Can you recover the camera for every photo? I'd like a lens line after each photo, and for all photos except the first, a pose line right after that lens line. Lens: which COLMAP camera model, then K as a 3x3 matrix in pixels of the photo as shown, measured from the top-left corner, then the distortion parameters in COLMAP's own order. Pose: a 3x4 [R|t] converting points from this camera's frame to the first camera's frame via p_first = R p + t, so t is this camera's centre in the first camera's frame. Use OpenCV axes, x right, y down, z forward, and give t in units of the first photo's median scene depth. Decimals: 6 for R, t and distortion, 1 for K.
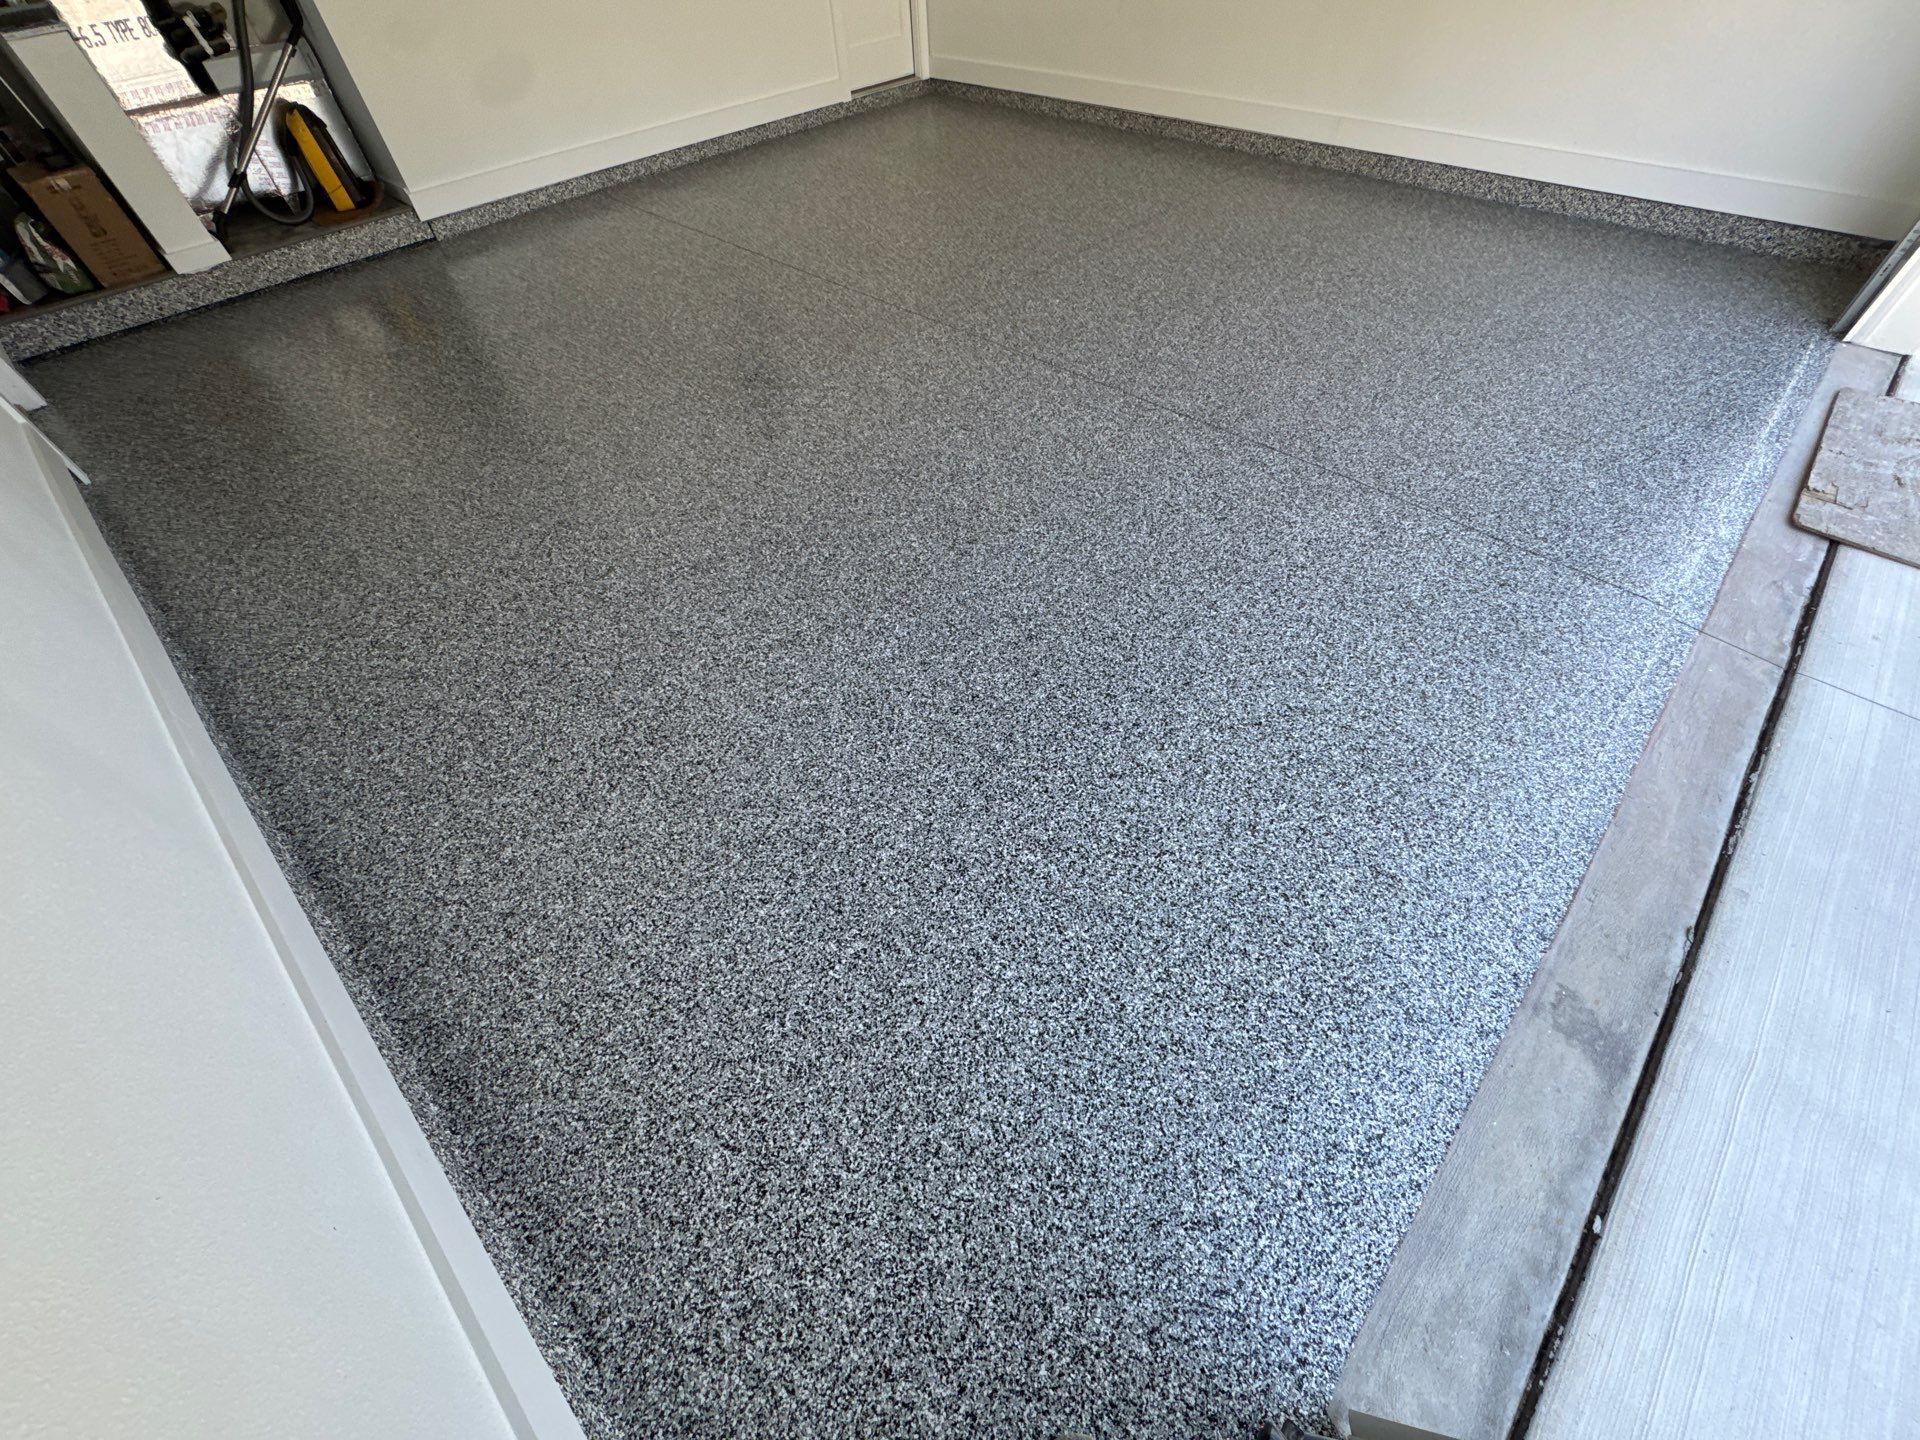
lens RADIAL K [[768.6, 0, 953.8], [0, 768.6, 719.7], [0, 0, 1]] dist [-0.005513, 0.000715]
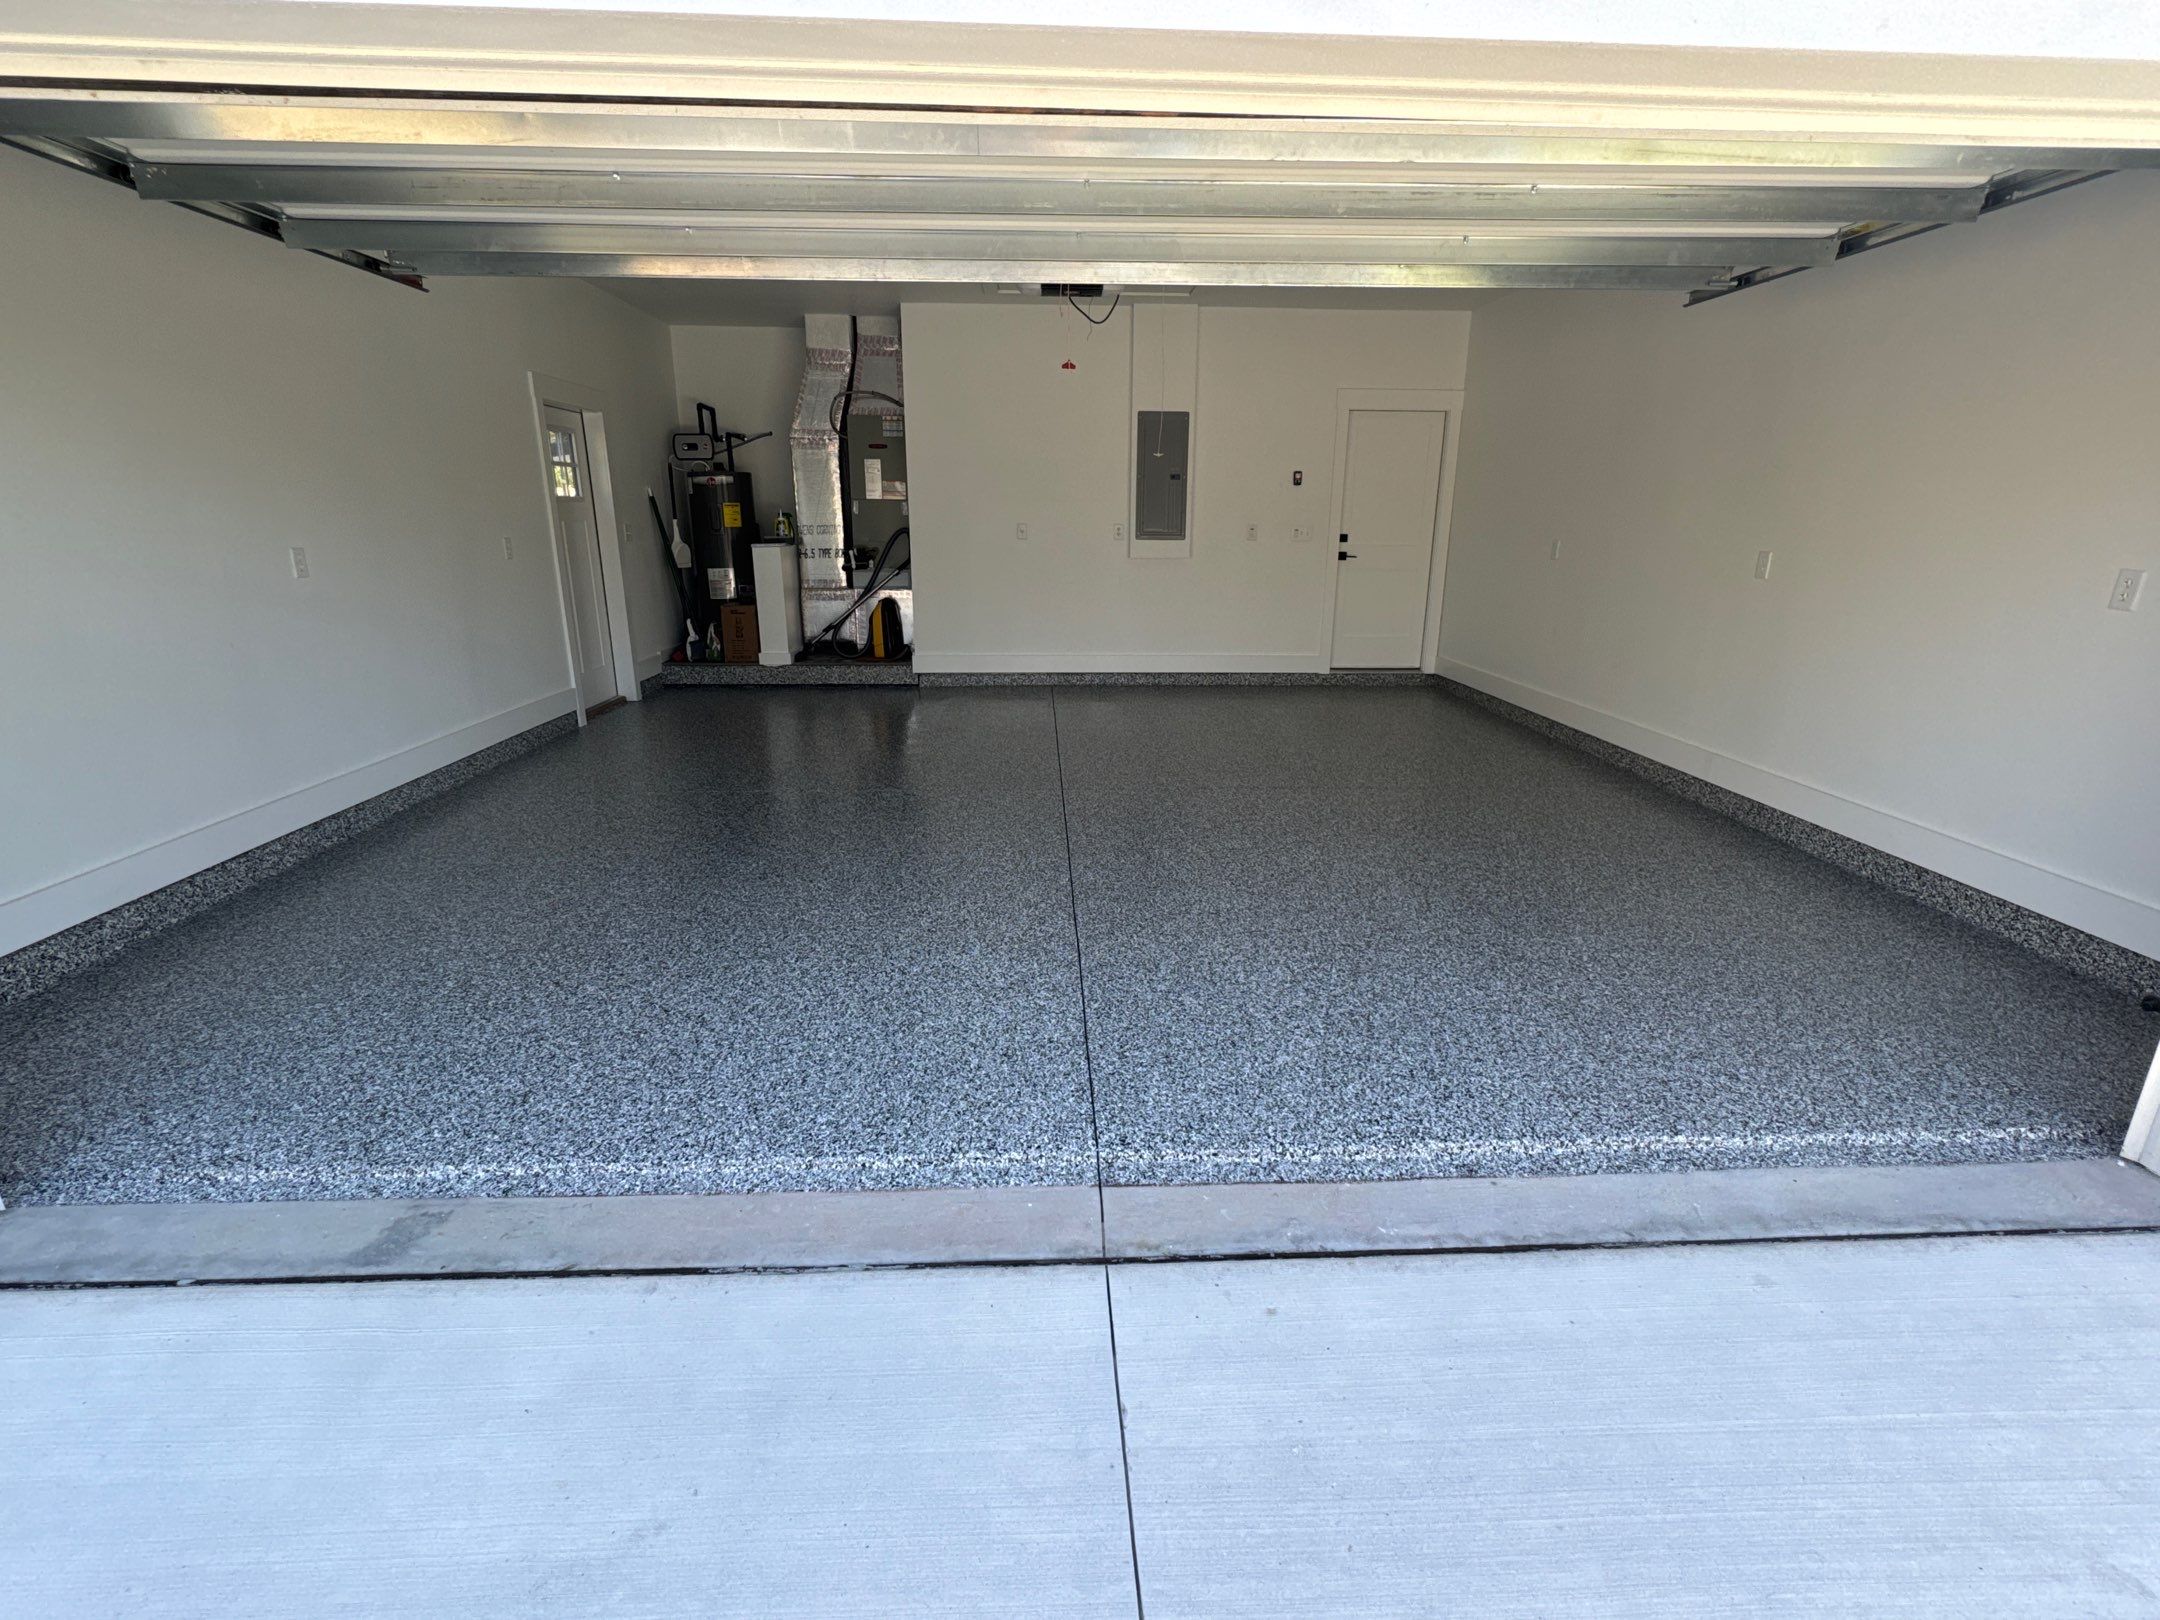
lens RADIAL K [[1008.2, 0, 1086.4], [0, 1008.2, 811.1], [0, 0, 1]] dist [-0.002553, 0.000413]
pose [[0.720592, 0.236836, -0.651656, 1.425341], [-0.551959, 0.764751, -0.332410, -0.054834], [0.419628, 0.599220, 0.681797, 0.078809]]
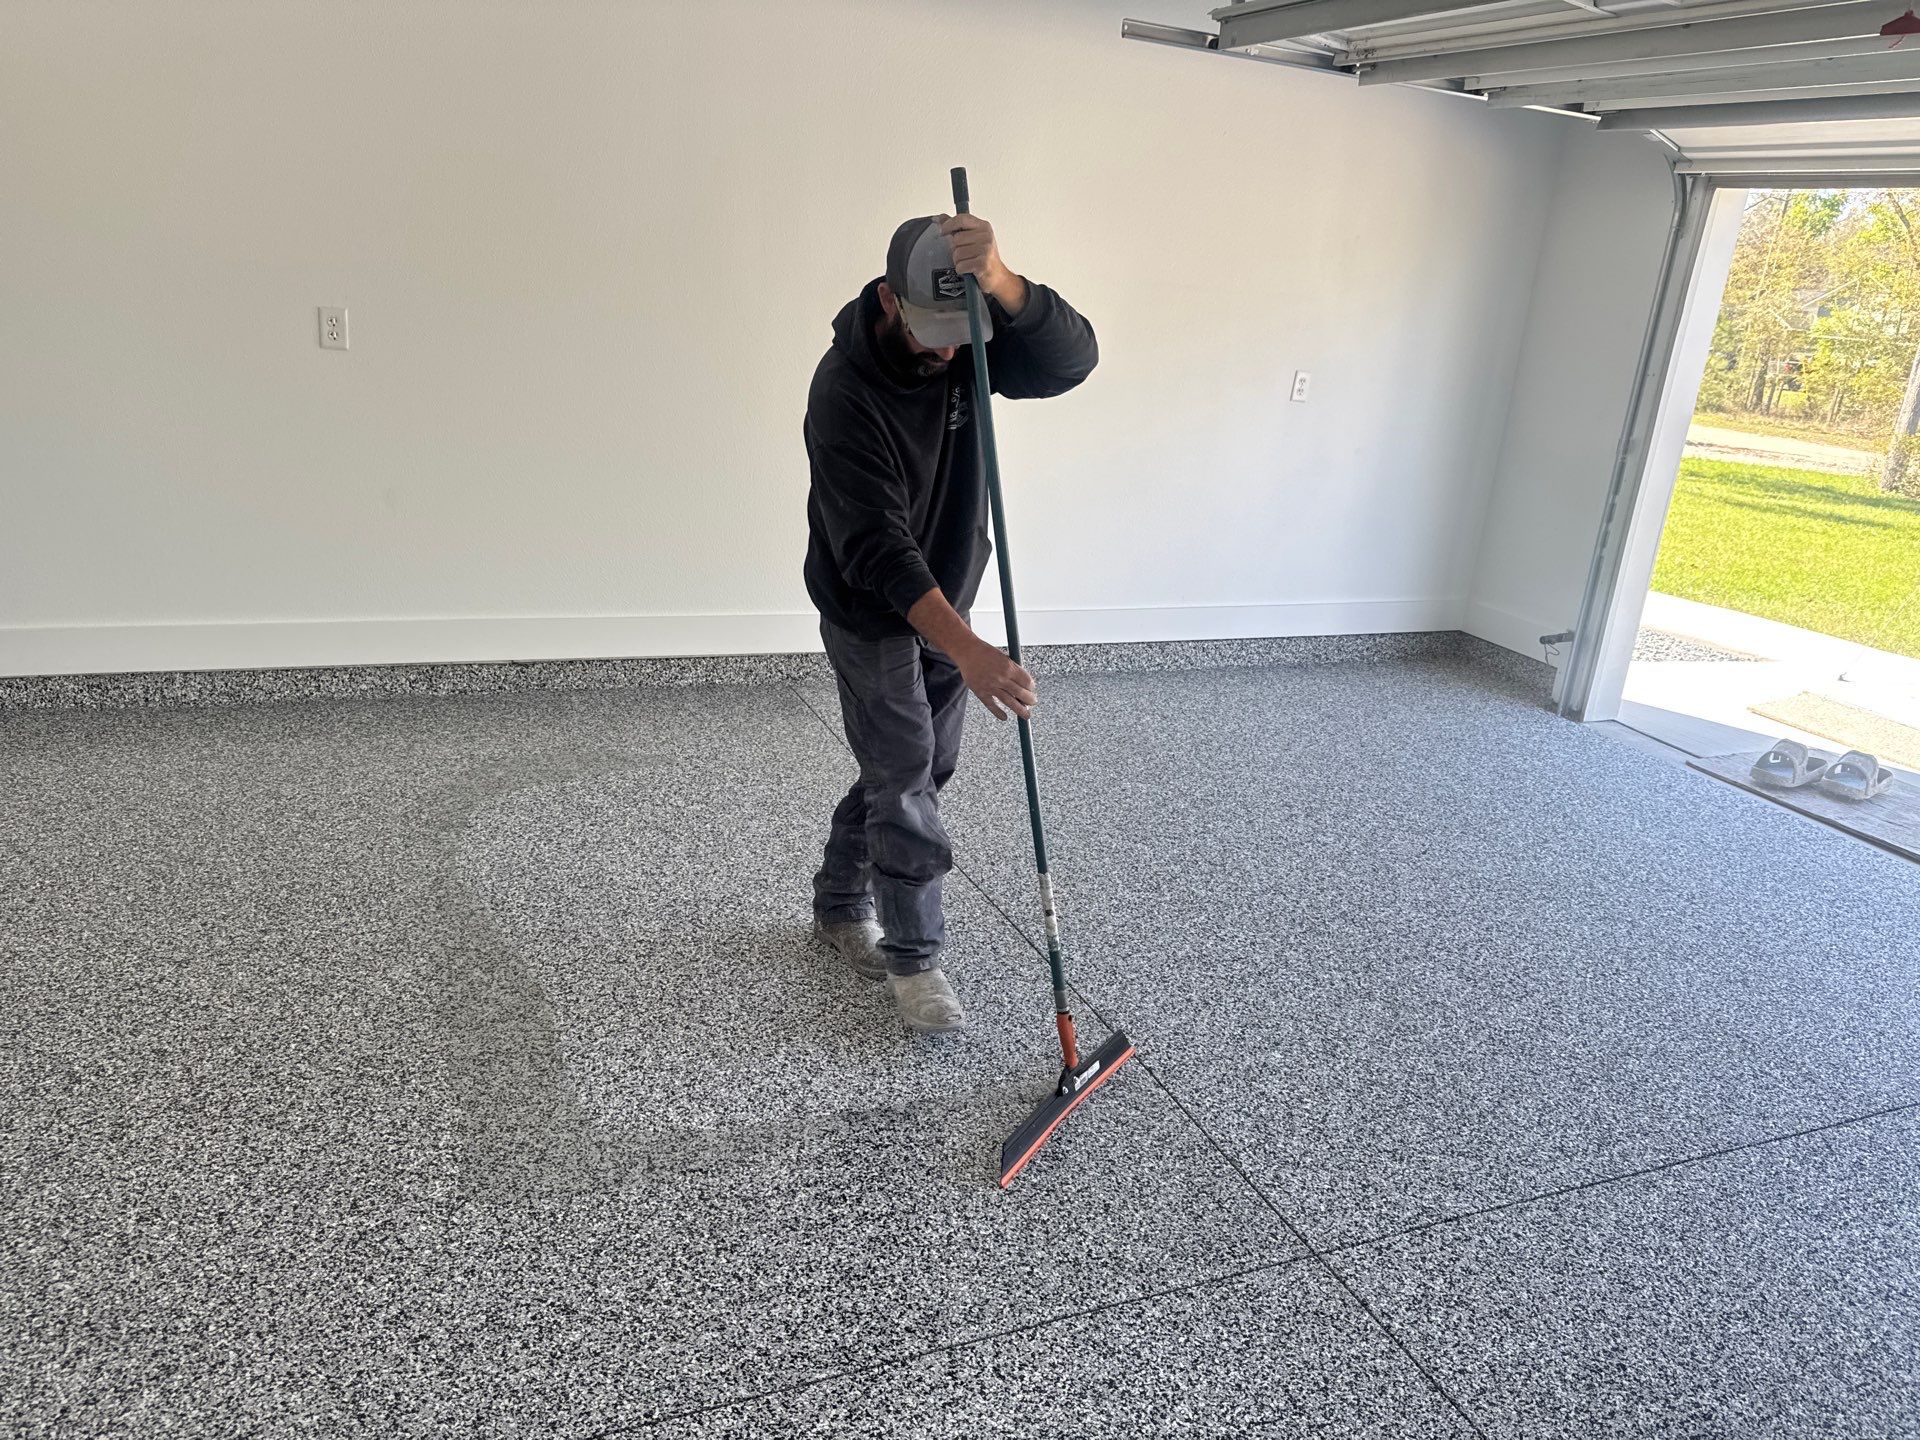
lens RADIAL K [[1350.7, 0, 966.1], [0, 1350.7, 717.2], [0, 0, 1]] dist [0.009840, -0.006128]
pose [[0.393295, -0.217605, 0.893290, -0.876658], [0.636685, 0.765390, -0.093869, -1.135991], [-0.663289, 0.605662, 0.439569, 1.044398]]
